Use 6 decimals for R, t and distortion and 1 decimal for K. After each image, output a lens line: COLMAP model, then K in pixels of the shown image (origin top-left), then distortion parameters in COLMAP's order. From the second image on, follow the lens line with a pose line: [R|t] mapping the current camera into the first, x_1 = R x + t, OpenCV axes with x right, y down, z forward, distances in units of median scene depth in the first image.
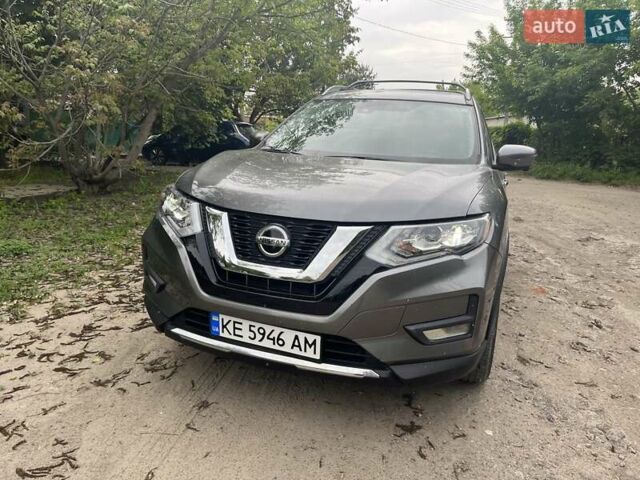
lens RADIAL K [[488.9, 0, 320.0], [0, 488.9, 240.0], [0, 0, 1]] dist [0.120587, -0.167877]
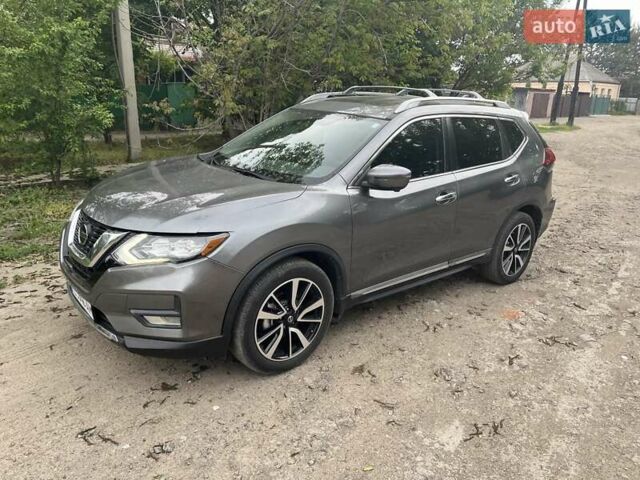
lens RADIAL K [[486.2, 0, 320.0], [0, 486.2, 240.0], [0, 0, 1]] dist [0.054281, -0.079457]
pose [[0.869835, 0.130218, -0.475847, 1.031291], [-0.098180, 0.990935, 0.091703, -0.155365], [0.483474, -0.033047, 0.874734, 0.071131]]
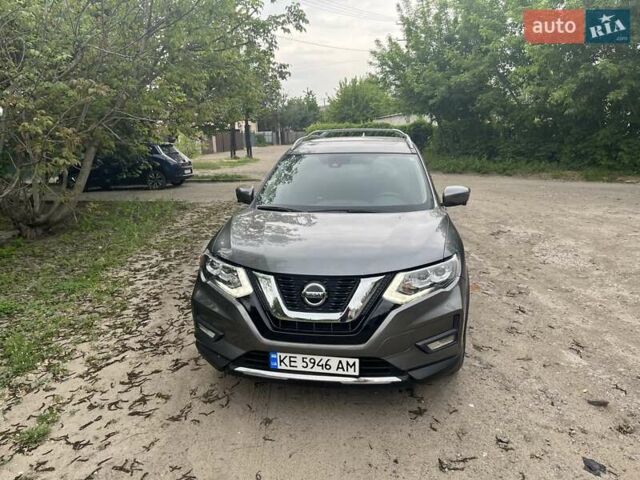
lens RADIAL K [[493.1, 0, 322.0], [0, 493.1, 242.1], [0, 0, 1]] dist [0.037130, 0.000006]
pose [[0.979074, -0.111517, 0.170231, -0.256866], [0.109674, 0.993762, 0.020222, -0.147913], [-0.171424, -0.001129, 0.985197, -0.313011]]
